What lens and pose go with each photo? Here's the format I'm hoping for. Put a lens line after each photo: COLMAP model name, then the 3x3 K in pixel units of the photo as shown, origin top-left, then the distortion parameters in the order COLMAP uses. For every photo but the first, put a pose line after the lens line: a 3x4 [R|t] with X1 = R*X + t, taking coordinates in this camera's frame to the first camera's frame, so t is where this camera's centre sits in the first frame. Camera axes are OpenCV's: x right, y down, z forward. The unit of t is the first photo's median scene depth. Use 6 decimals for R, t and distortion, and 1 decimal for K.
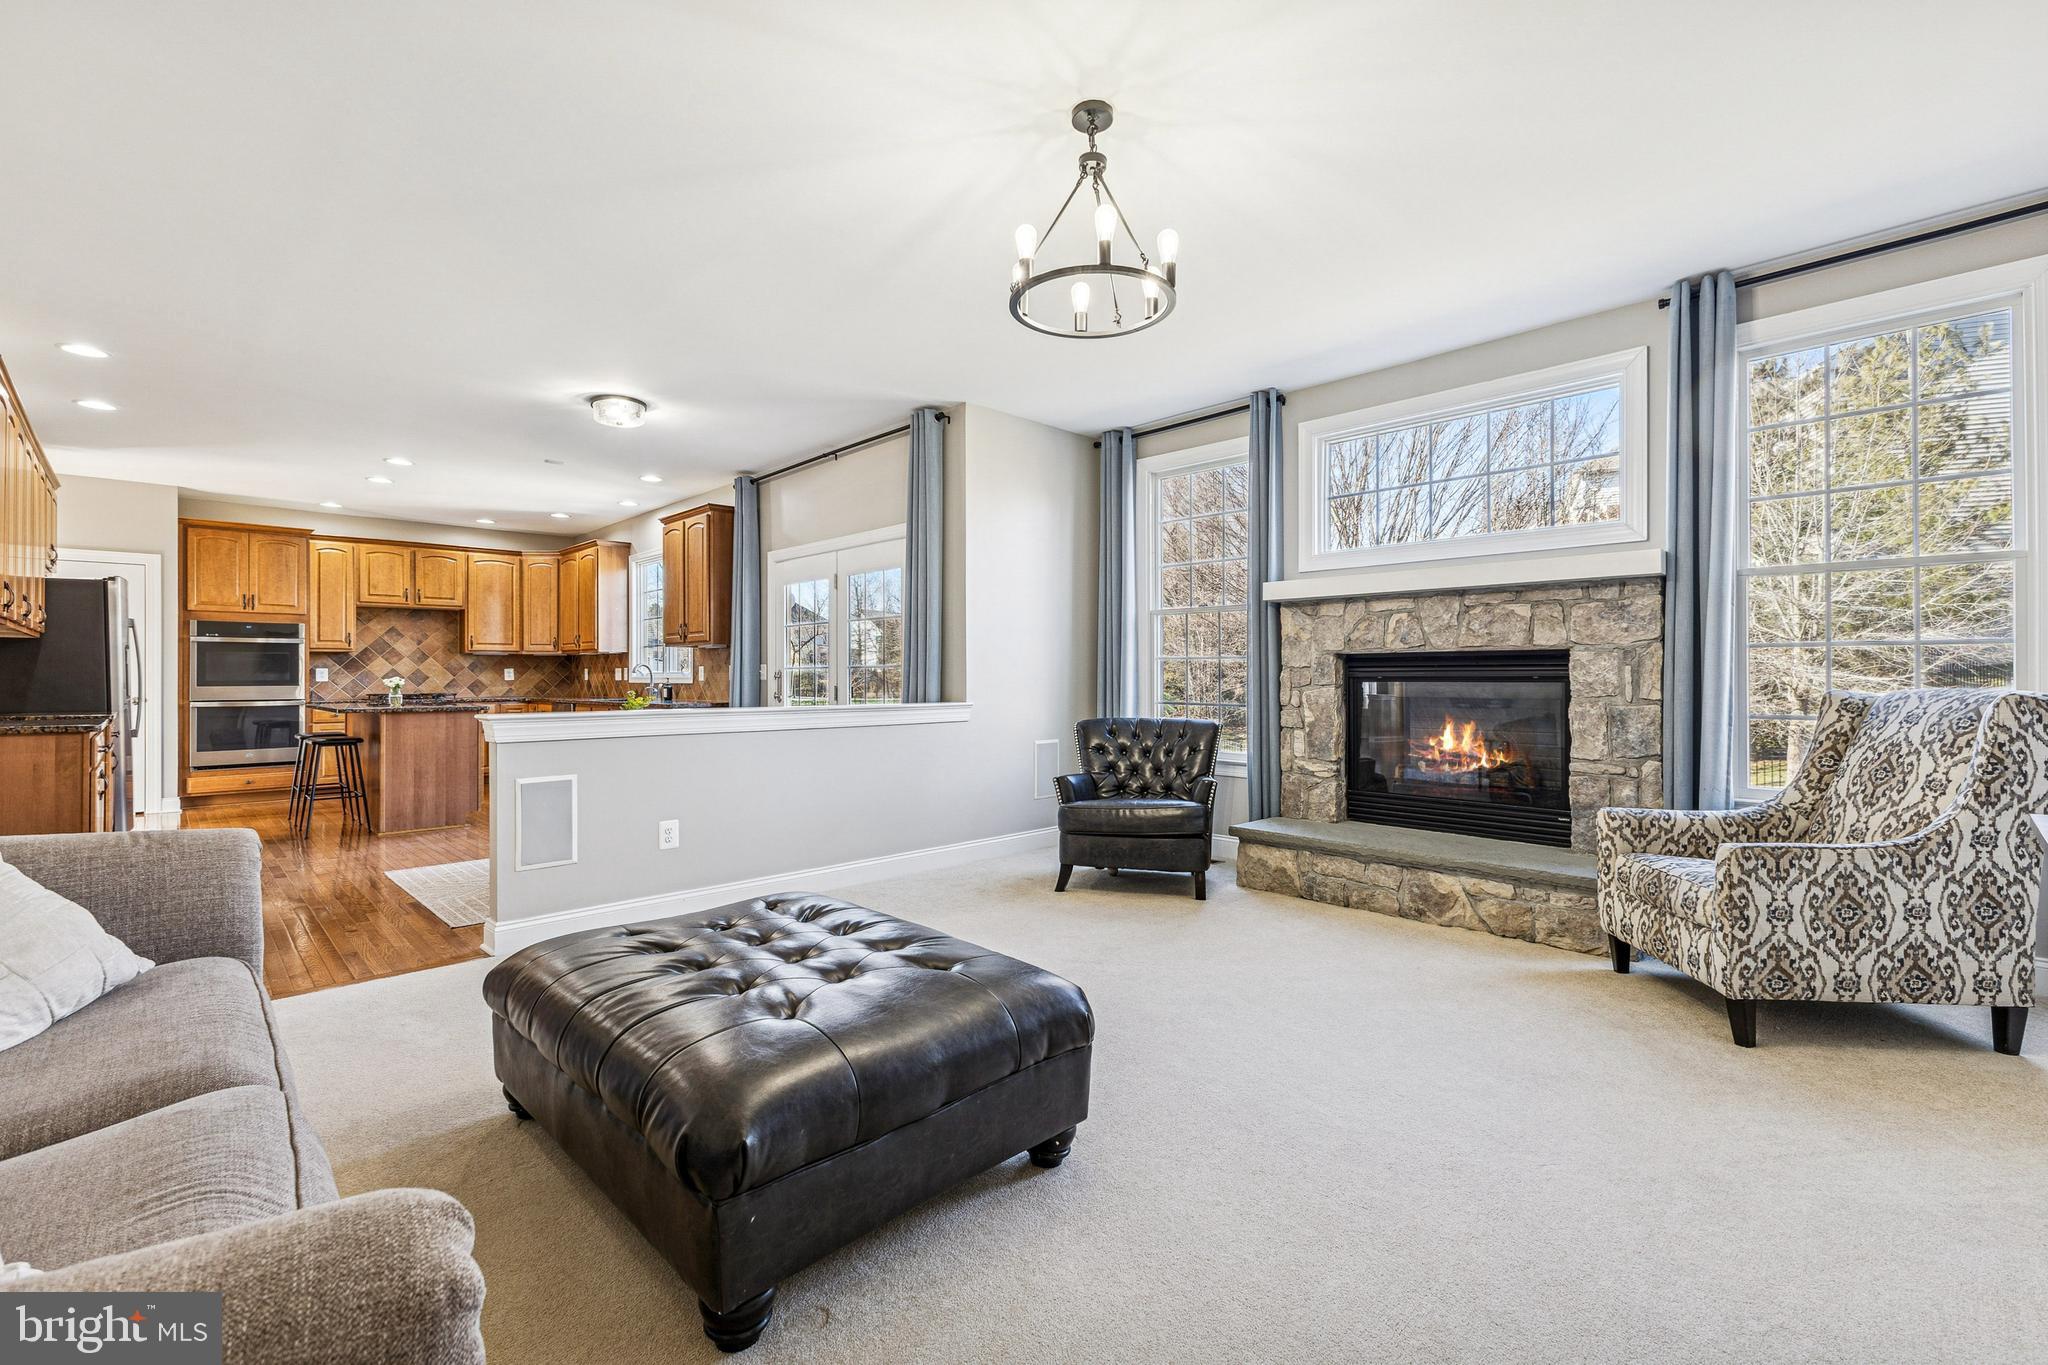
lens RADIAL K [[893.6, 0, 1028.4], [0, 893.6, 670.2], [0, 0, 1]] dist [0.002346, 0.000044]
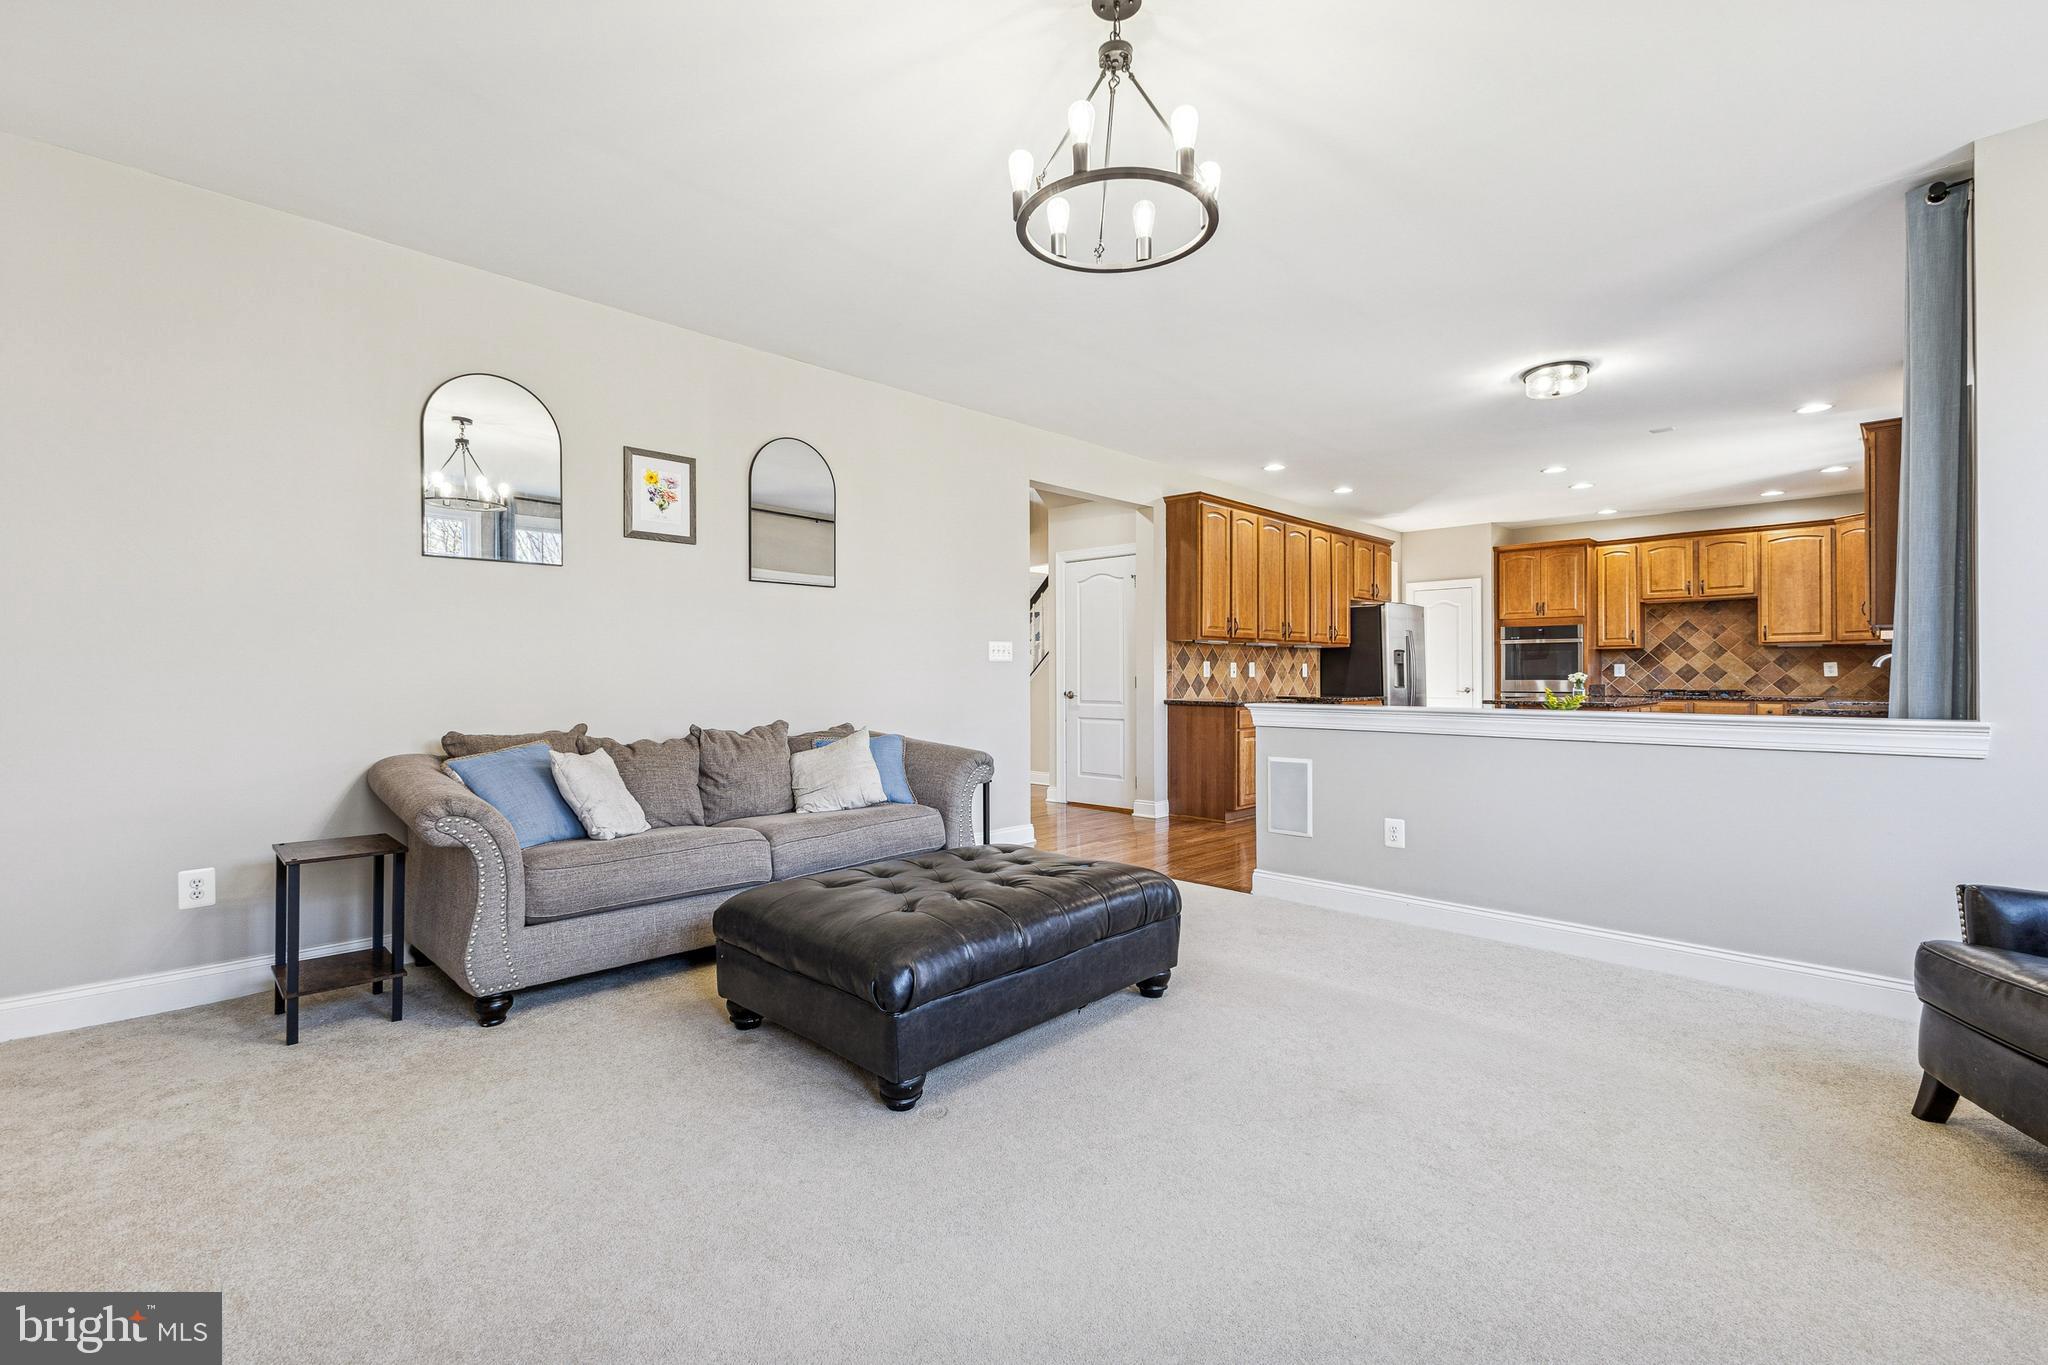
lens RADIAL K [[885.6, 0, 1023.8], [0, 885.6, 680.0], [0, 0, 1]] dist [0.005274, 0.000402]
pose [[0.001440, 0.009309, -0.999956, 0.298165], [0.007456, 0.999929, 0.009319, 0.001744], [0.999971, -0.007469, 0.001371, 0.309911]]
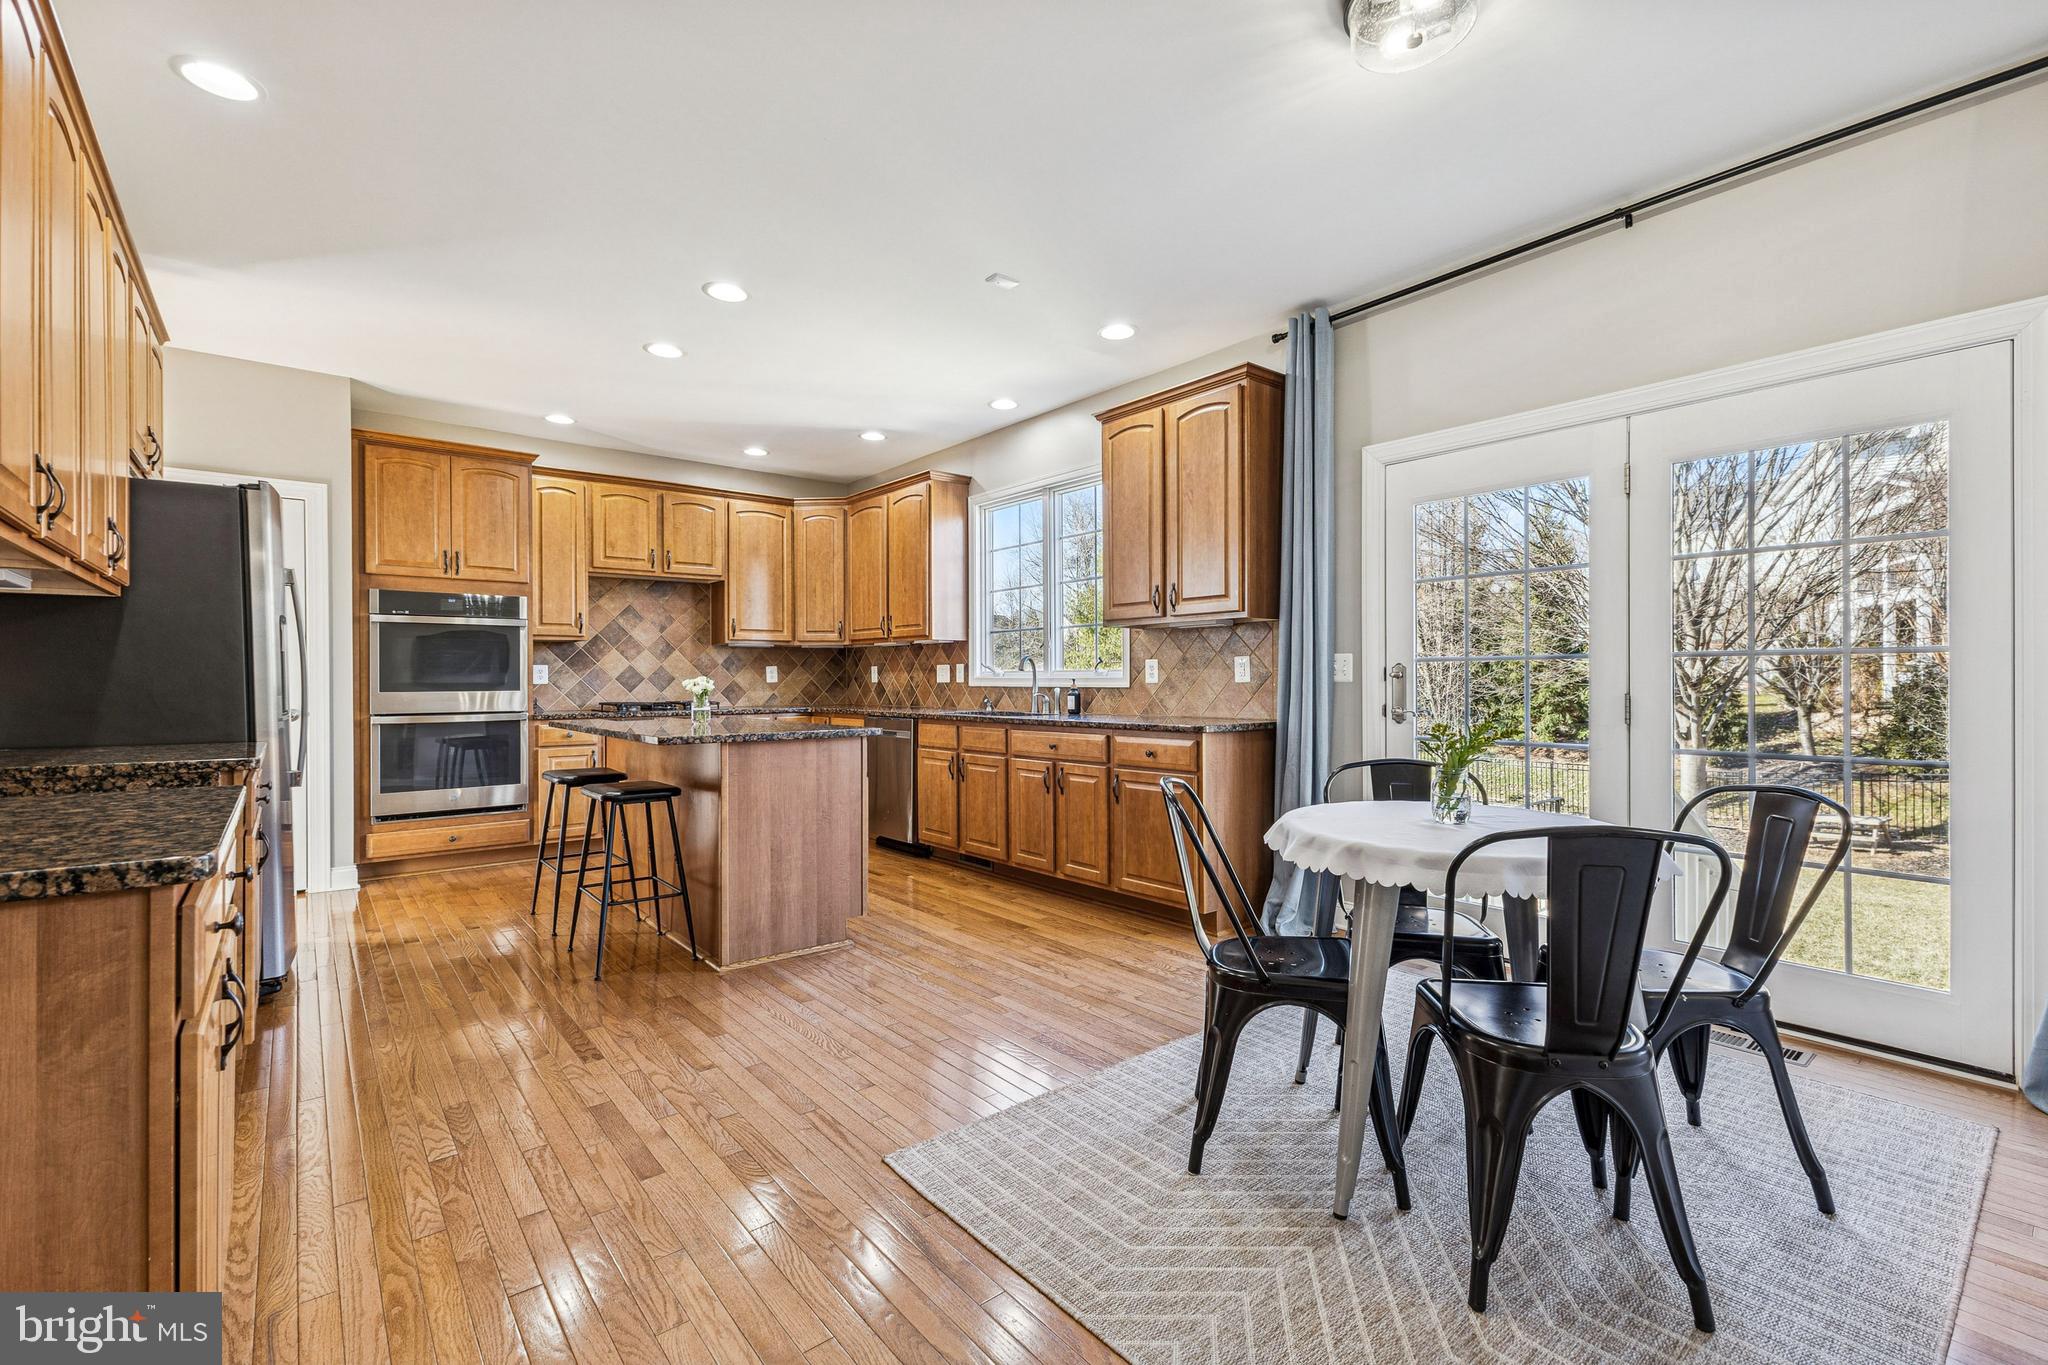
lens RADIAL K [[885.6, 0, 1023.8], [0, 885.6, 680.0], [0, 0, 1]] dist [0.005274, 0.000402]
pose [[0.996230, 0.000101, -0.086746, -0.392568], [0.000577, 0.999970, 0.007785, 0.004826], [0.086744, -0.007805, 0.996200, 0.384732]]
